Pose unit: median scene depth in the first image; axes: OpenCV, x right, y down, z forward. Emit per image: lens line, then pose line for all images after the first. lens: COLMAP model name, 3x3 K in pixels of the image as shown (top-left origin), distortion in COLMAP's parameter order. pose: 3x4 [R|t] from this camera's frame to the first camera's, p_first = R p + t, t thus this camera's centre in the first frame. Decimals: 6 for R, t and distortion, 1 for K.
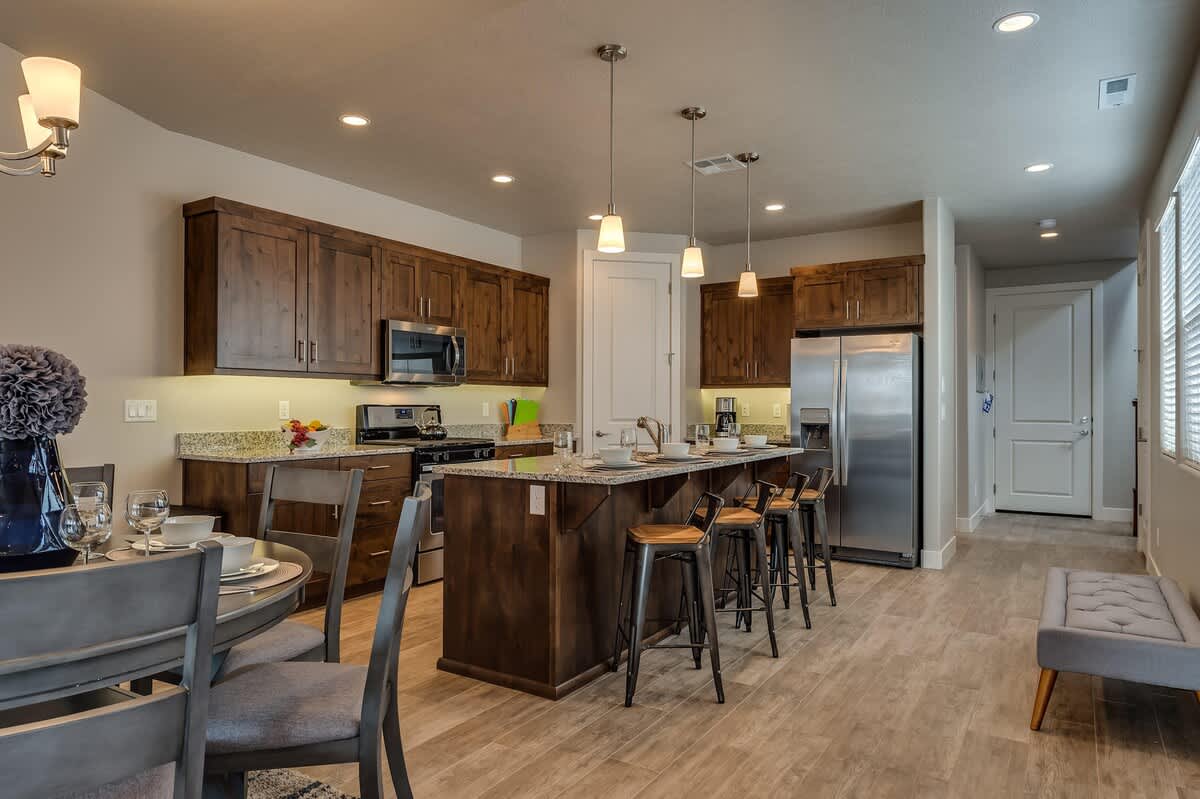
lens RADIAL K [[743.7, 0, 601.3], [0, 743.7, 399.8], [0, 0, 1]] dist [0.000518, 0.000406]
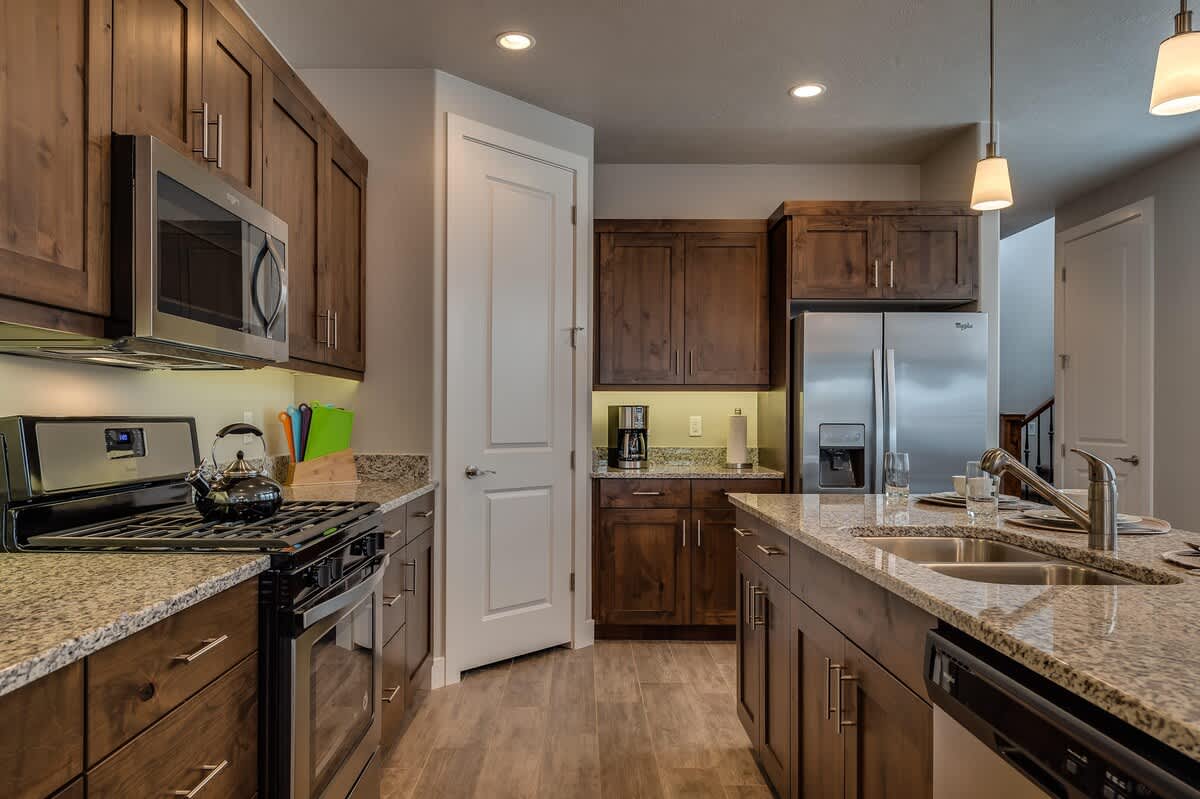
lens RADIAL K [[802.8, 0, 597.2], [0, 802.8, 429.3], [0, 0, 1]] dist [-0.000720, -0.002625]
pose [[0.843323, -0.006477, 0.537369, -0.253383], [-0.006036, 0.999750, 0.021522, 0.002977], [-0.537374, -0.021393, 0.843073, 0.518162]]
